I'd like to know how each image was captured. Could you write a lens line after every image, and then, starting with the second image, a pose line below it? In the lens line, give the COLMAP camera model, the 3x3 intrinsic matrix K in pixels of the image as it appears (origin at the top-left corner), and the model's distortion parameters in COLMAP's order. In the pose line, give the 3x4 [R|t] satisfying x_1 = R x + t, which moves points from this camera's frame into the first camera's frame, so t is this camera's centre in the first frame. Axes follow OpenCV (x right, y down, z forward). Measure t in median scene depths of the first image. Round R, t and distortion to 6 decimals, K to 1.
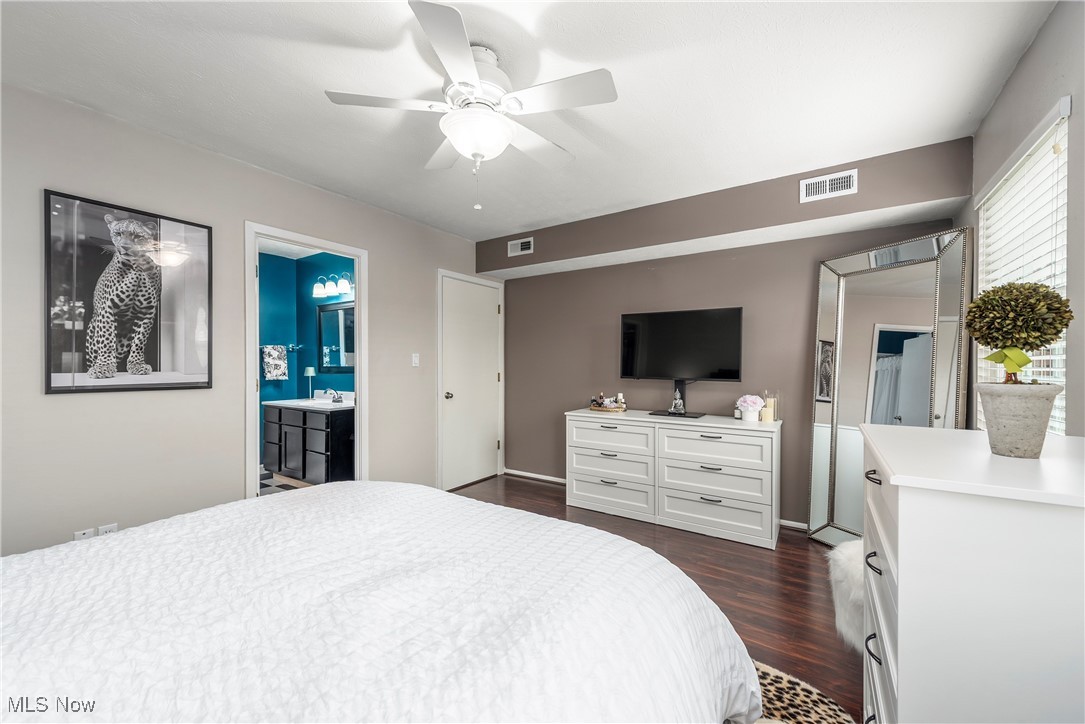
lens RADIAL K [[424.9, 0, 545.9], [0, 424.9, 368.0], [0, 0, 1]] dist [0.009031, -0.001467]
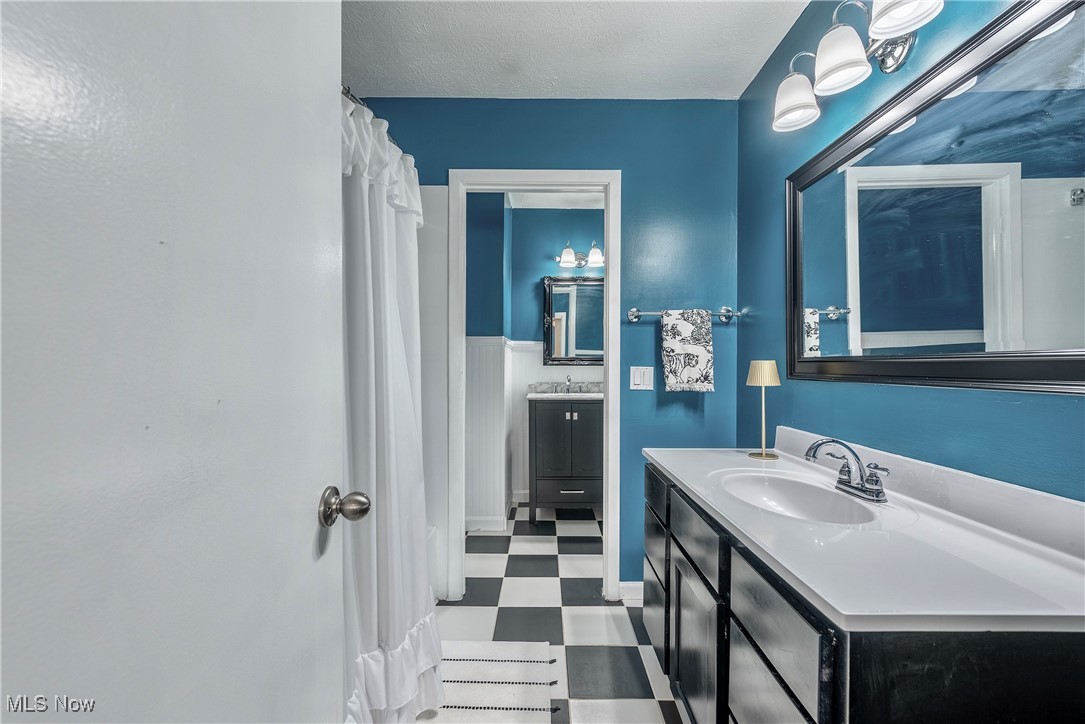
lens RADIAL K [[455.3, 0, 544.0], [0, 455.3, 363.7], [0, 0, 1]] dist [0.006877, -0.003501]
pose [[0.542291, -0.001981, -0.840189, -0.333129], [-0.004573, 0.999975, -0.005310, 0.003695], [0.840179, 0.006722, 0.542268, 0.635777]]
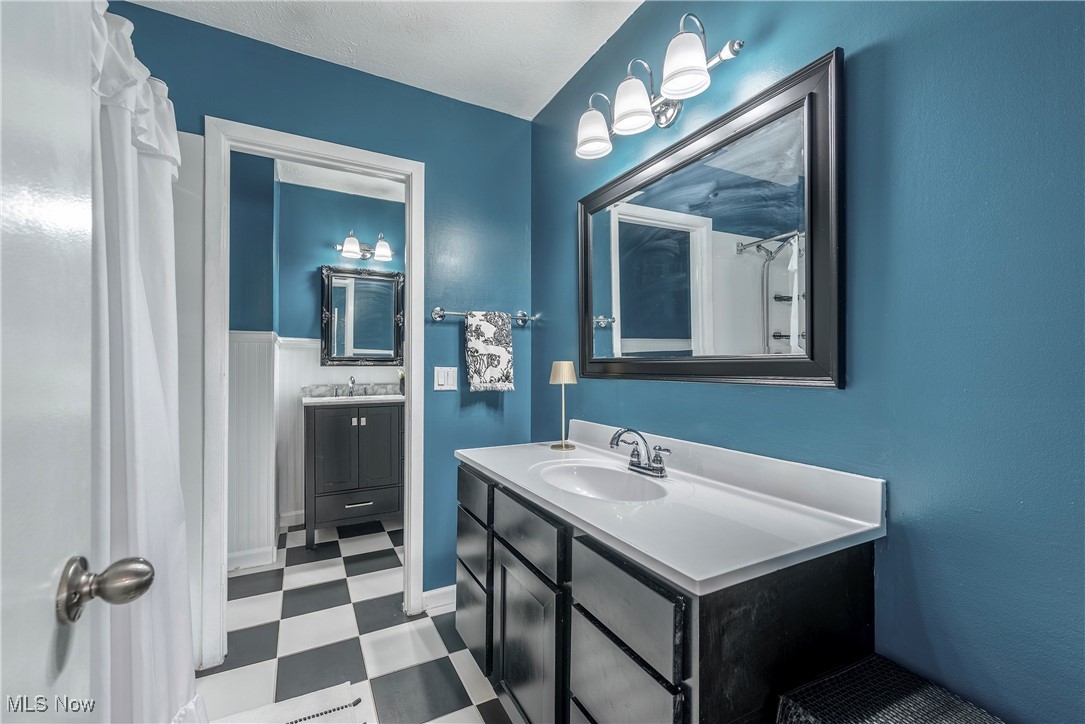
lens RADIAL K [[450.0, 0, 533.8], [0, 450.0, 361.1], [0, 0, 1]] dist [0.013812, -0.004278]
pose [[0.870705, -0.004202, -0.491788, -0.369484], [-0.002778, 0.999906, -0.013462, 0.003750], [0.491798, 0.013088, 0.870611, 0.621735]]
